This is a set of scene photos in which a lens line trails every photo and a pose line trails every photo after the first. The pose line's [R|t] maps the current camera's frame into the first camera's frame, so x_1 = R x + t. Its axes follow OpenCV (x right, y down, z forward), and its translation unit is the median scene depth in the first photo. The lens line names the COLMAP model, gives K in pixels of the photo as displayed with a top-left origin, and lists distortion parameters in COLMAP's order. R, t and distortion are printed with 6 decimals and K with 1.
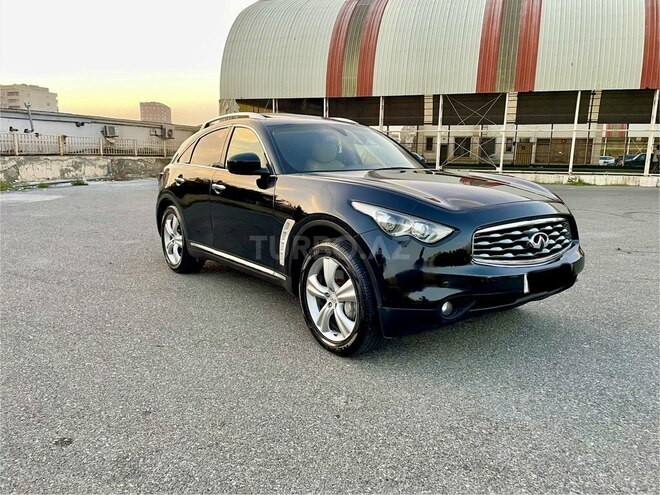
lens RADIAL K [[497.1, 0, 335.9], [0, 497.1, 245.8], [0, 0, 1]] dist [0.075782, -0.102533]
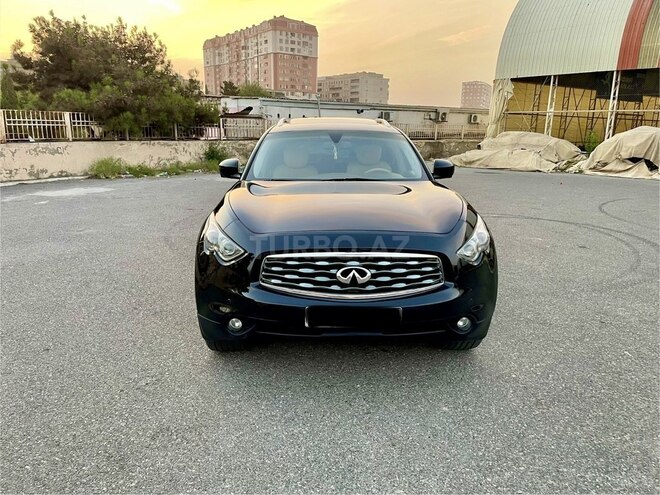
lens RADIAL K [[497.1, 0, 330.1], [0, 497.1, 256.1], [0, 0, 1]] dist [0.075782, -0.102533]
pose [[0.821370, 0.139787, -0.553002, 0.495258], [-0.106877, 0.990051, 0.091520, -0.070340], [0.560293, -0.016068, 0.828138, 0.131074]]
